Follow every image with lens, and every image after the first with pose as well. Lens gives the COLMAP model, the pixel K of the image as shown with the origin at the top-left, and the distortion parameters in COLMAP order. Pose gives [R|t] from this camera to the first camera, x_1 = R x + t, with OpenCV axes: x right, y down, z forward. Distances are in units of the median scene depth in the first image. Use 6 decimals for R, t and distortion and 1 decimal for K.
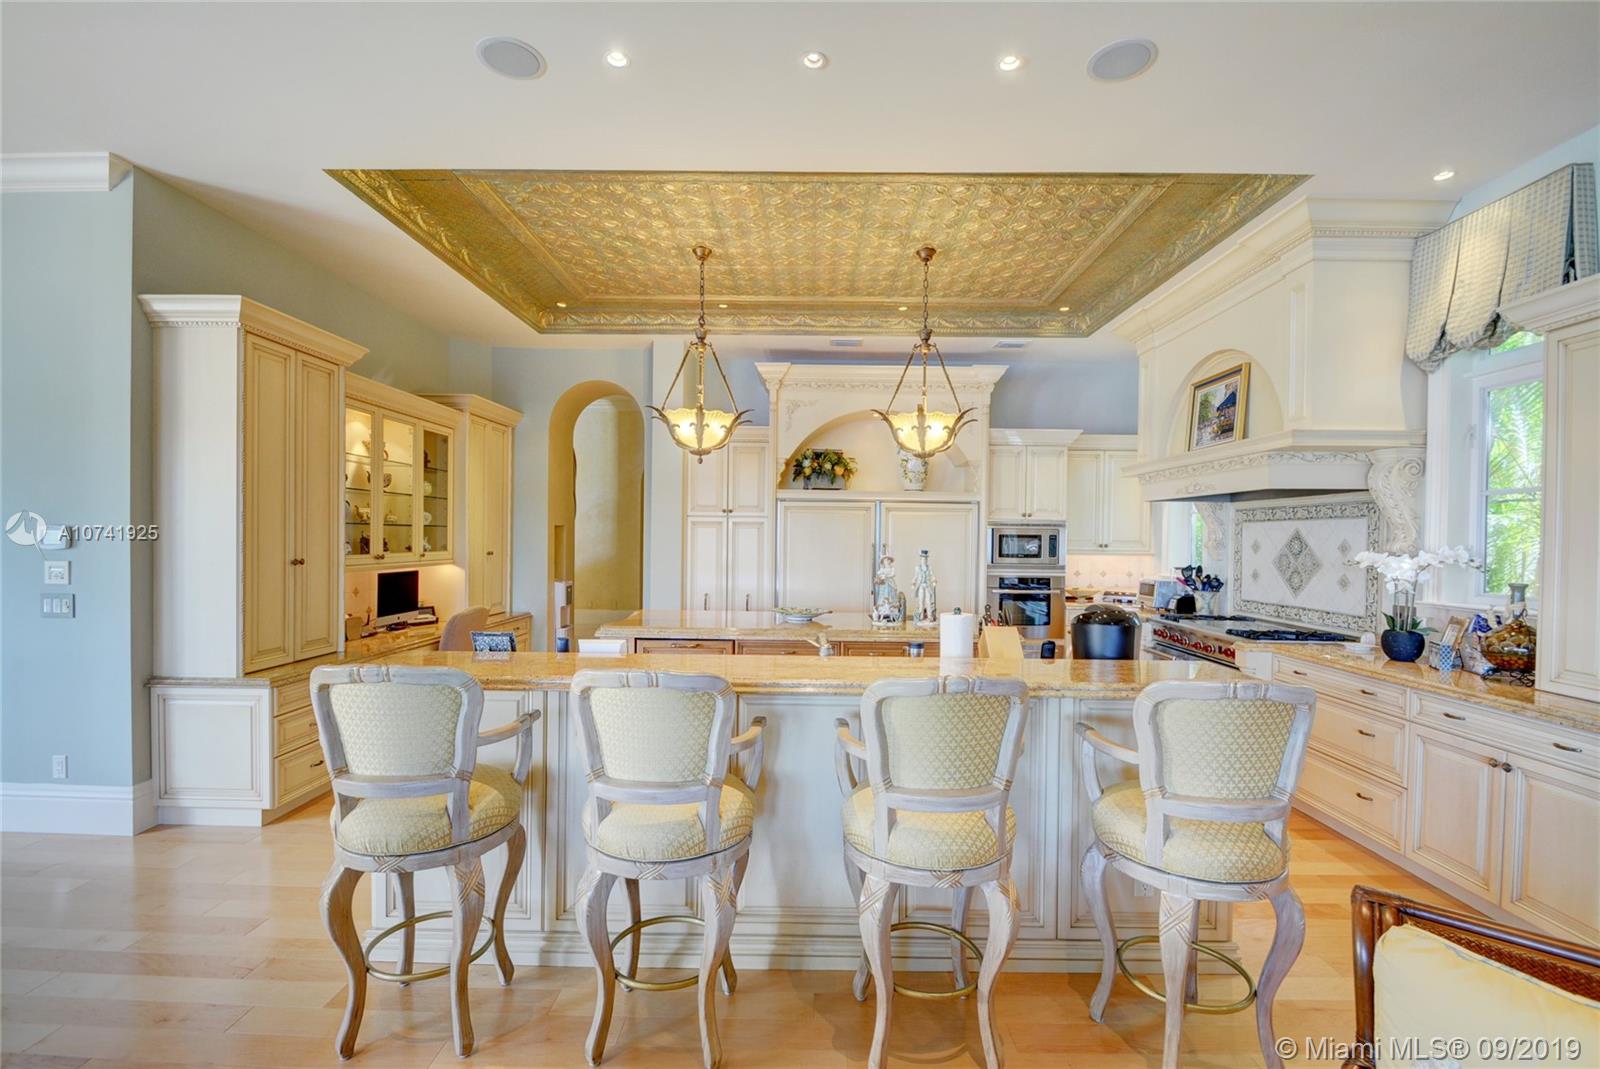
lens RADIAL K [[702.2, 0, 811.4], [0, 702.2, 549.5], [0, 0, 1]] dist [-0.006559, -0.002994]
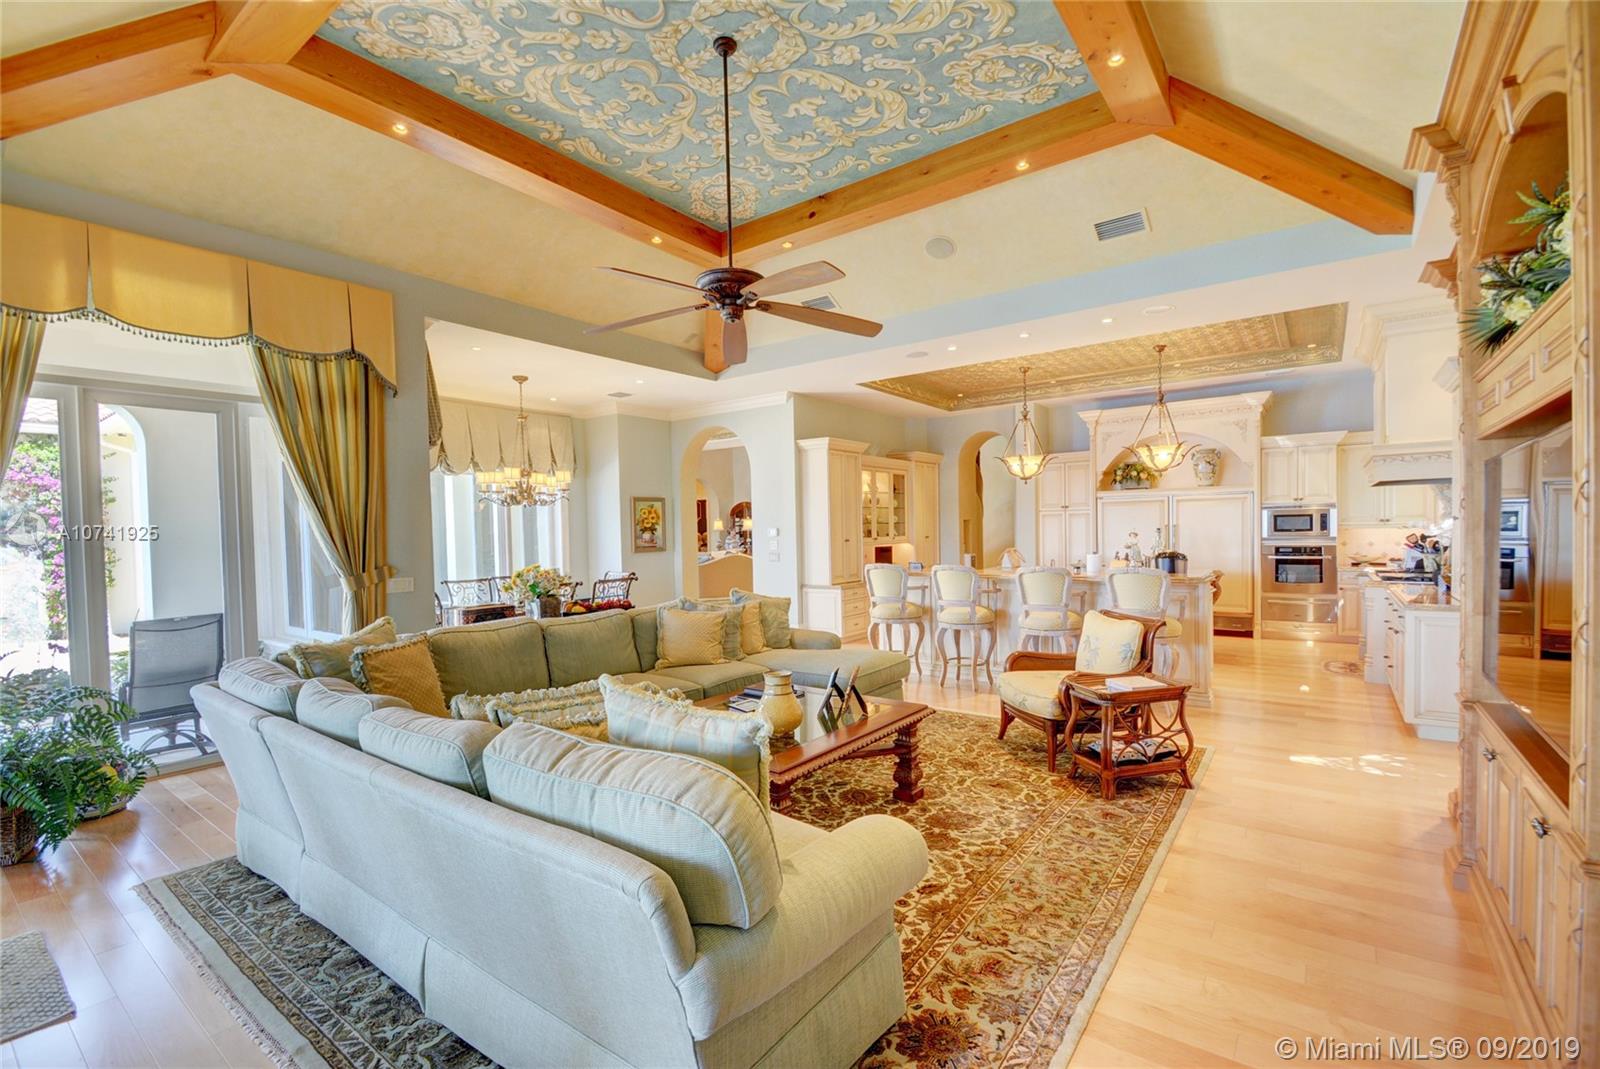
lens RADIAL K [[702.2, 0, 802.2], [0, 702.2, 544.8], [0, 0, 1]] dist [-0.006559, -0.002994]
pose [[0.801148, -0.014533, -0.598290, 0.403720], [0.019741, 0.999803, 0.002149, 0.017492], [0.598141, -0.013533, 0.801277, -0.708415]]
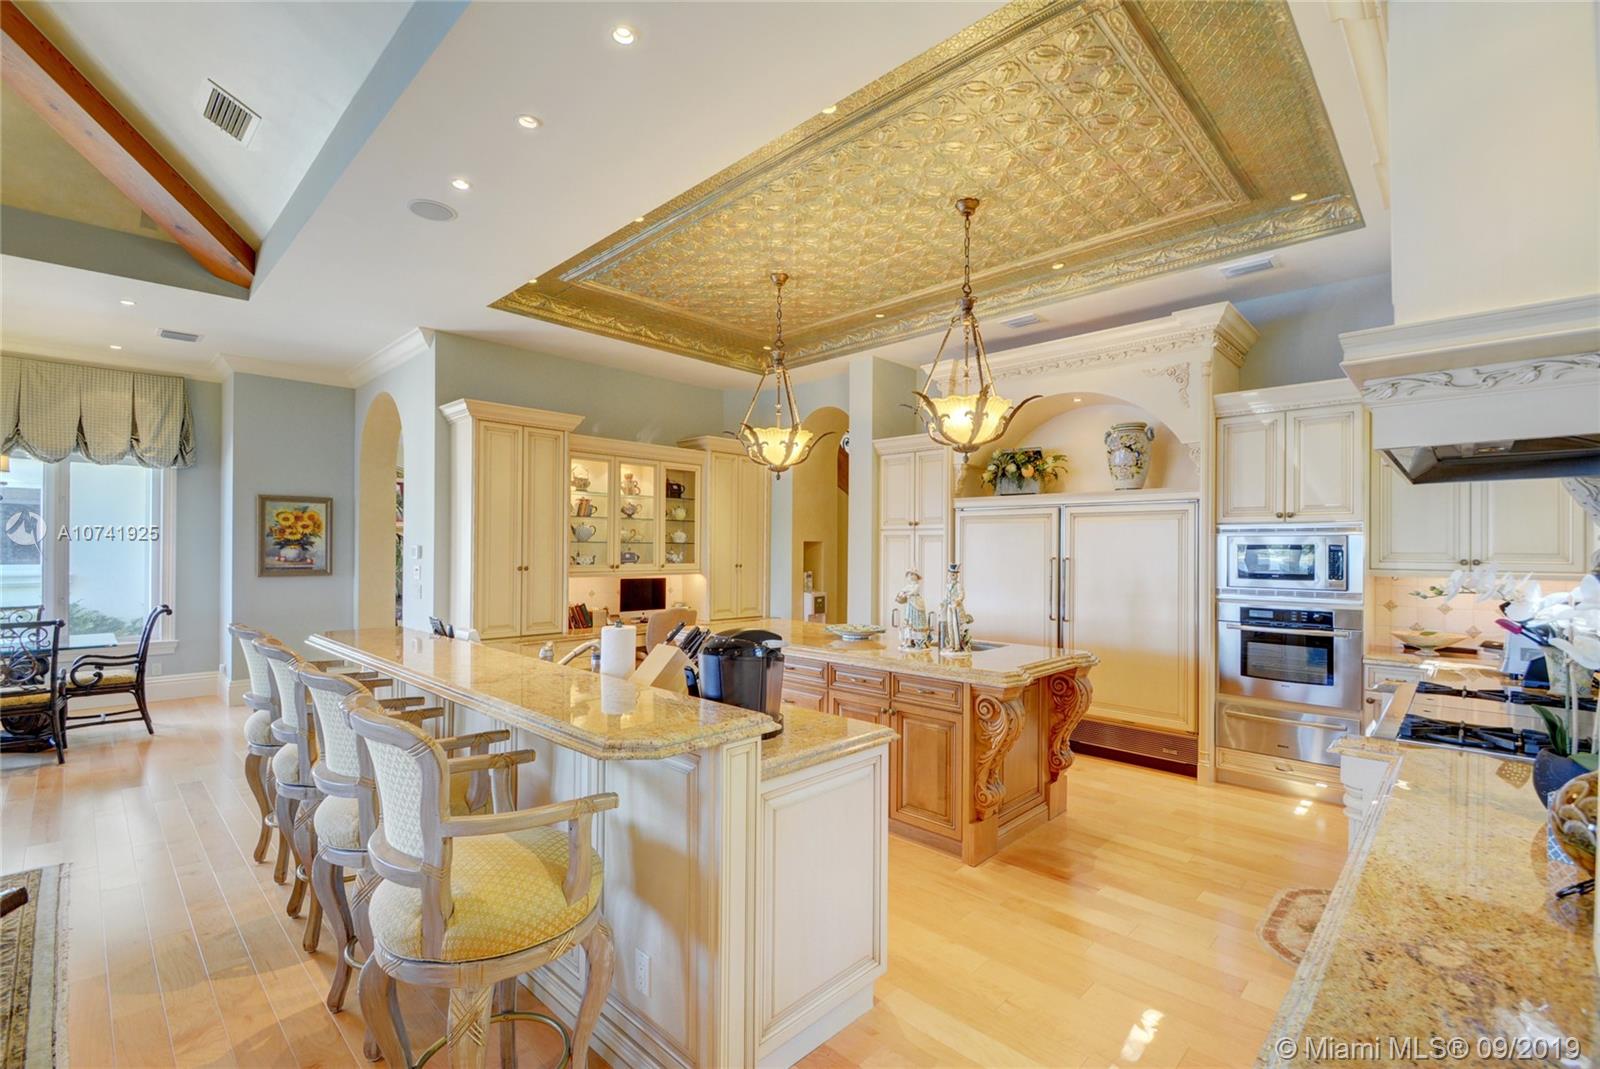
lens RADIAL K [[702.2, 0, 811.0], [0, 702.2, 544.8], [0, 0, 1]] dist [-0.006559, -0.002994]
pose [[0.723052, -0.011413, -0.690699, 0.513889], [-0.010331, 0.999573, -0.027332, 0.001673], [0.690716, 0.026898, 0.722625, 0.246969]]
